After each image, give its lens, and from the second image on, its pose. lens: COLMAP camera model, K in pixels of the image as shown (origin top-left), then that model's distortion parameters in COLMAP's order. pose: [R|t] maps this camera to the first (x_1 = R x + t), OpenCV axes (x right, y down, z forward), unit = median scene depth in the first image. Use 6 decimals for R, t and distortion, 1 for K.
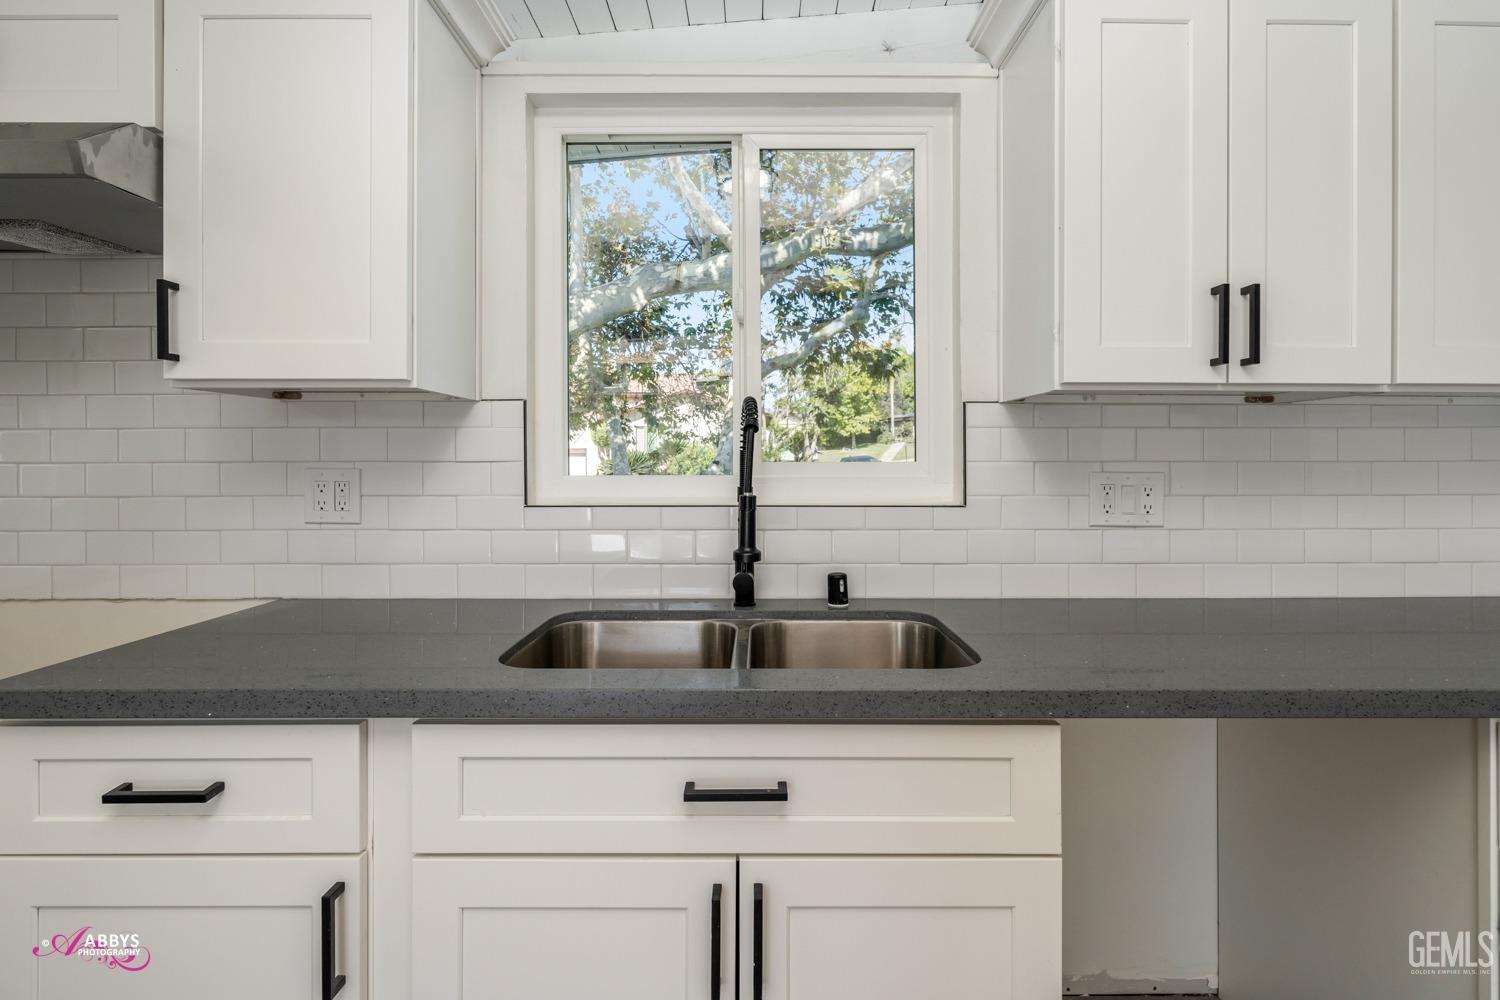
lens RADIAL K [[707.4, 0, 751.9], [0, 707.4, 468.8], [0, 0, 1]] dist [0.000695, -0.000474]
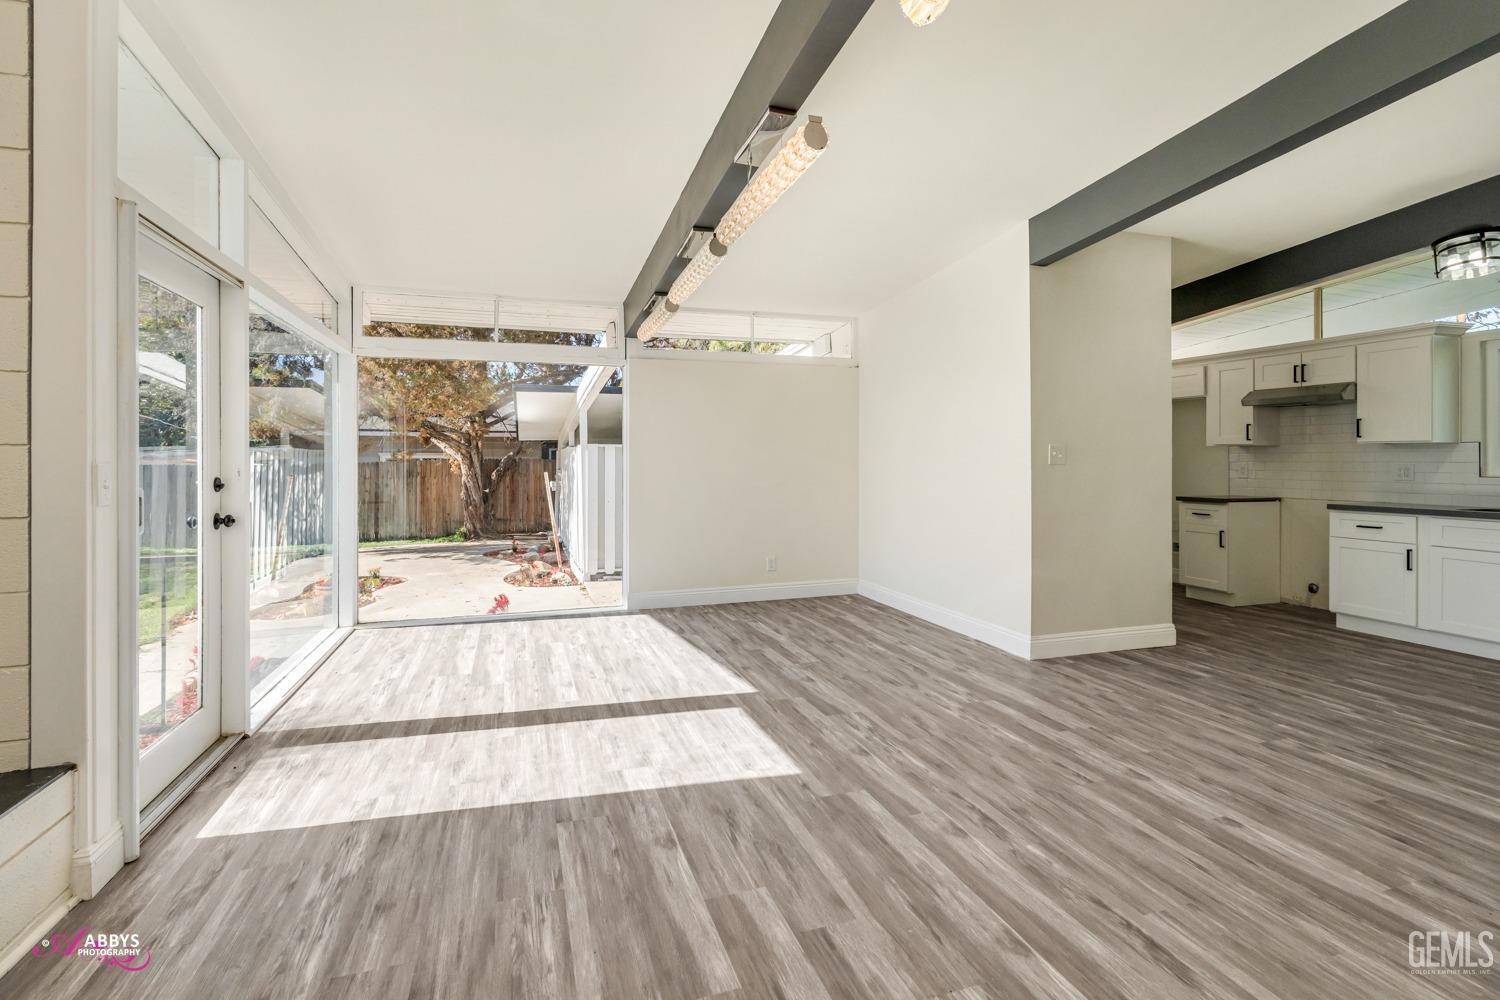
lens RADIAL K [[698.6, 0, 740.9], [0, 698.6, 460.9], [0, 0, 1]] dist [-0.002715, -0.000156]
pose [[0.309561, 0.001709, -0.950878, 1.707924], [0.000227, 0.999998, 0.001872, -0.019481], [0.950880, -0.000796, 0.309560, -3.262957]]
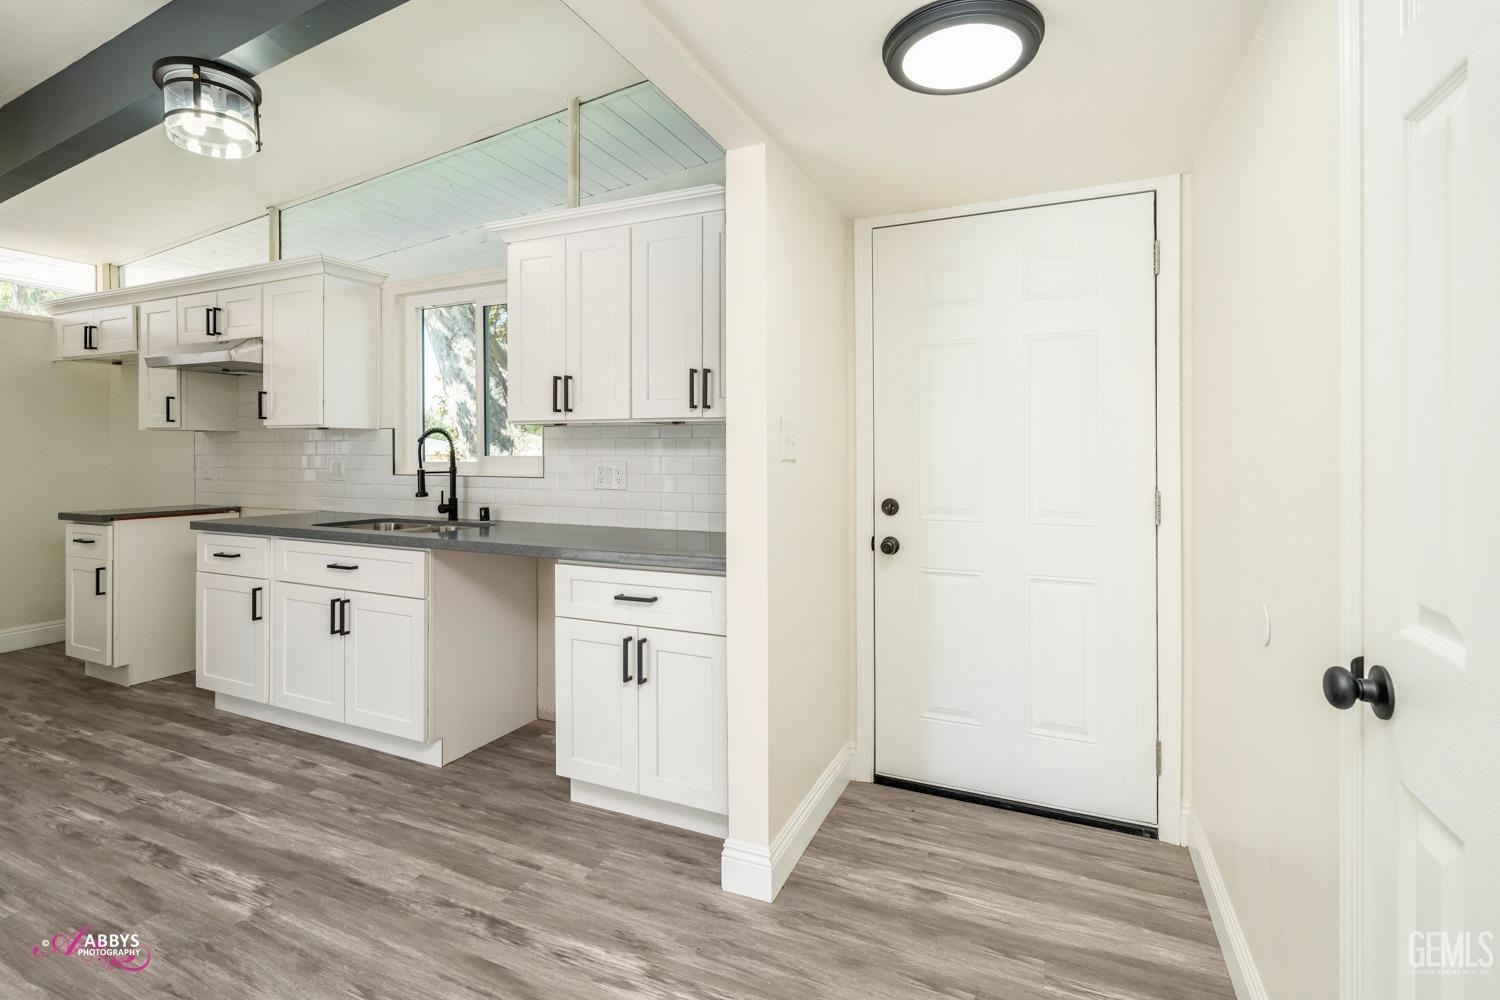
lens RADIAL K [[698.6, 0, 740.9], [0, 698.6, 460.9], [0, 0, 1]] dist [-0.002715, -0.000156]
pose [[0.907782, 0.006498, -0.419392, 1.806499], [-0.006005, 0.999979, 0.002497, -0.004240], [0.419399, 0.000252, 0.907802, -0.637383]]
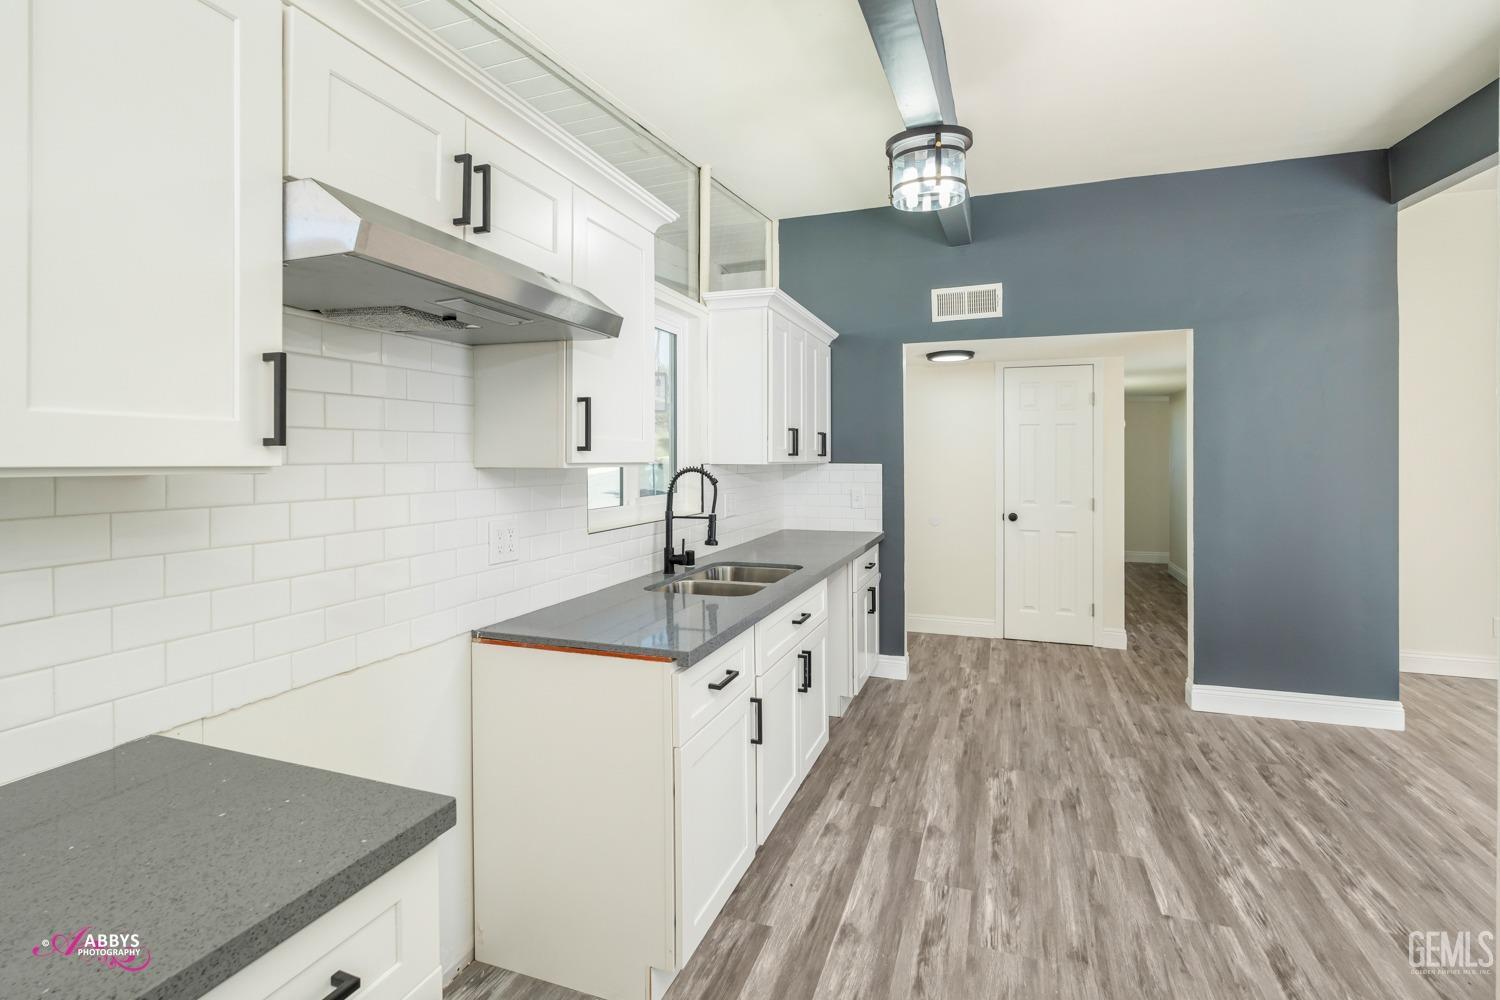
lens RADIAL K [[707.4, 0, 751.9], [0, 707.4, 468.8], [0, 0, 1]] dist [0.000695, -0.000474]
pose [[0.340975, -0.012879, 0.939984, -1.796529], [0.008846, 0.999906, 0.010491, -0.109909], [-0.940031, 0.004738, 0.341057, 0.151256]]
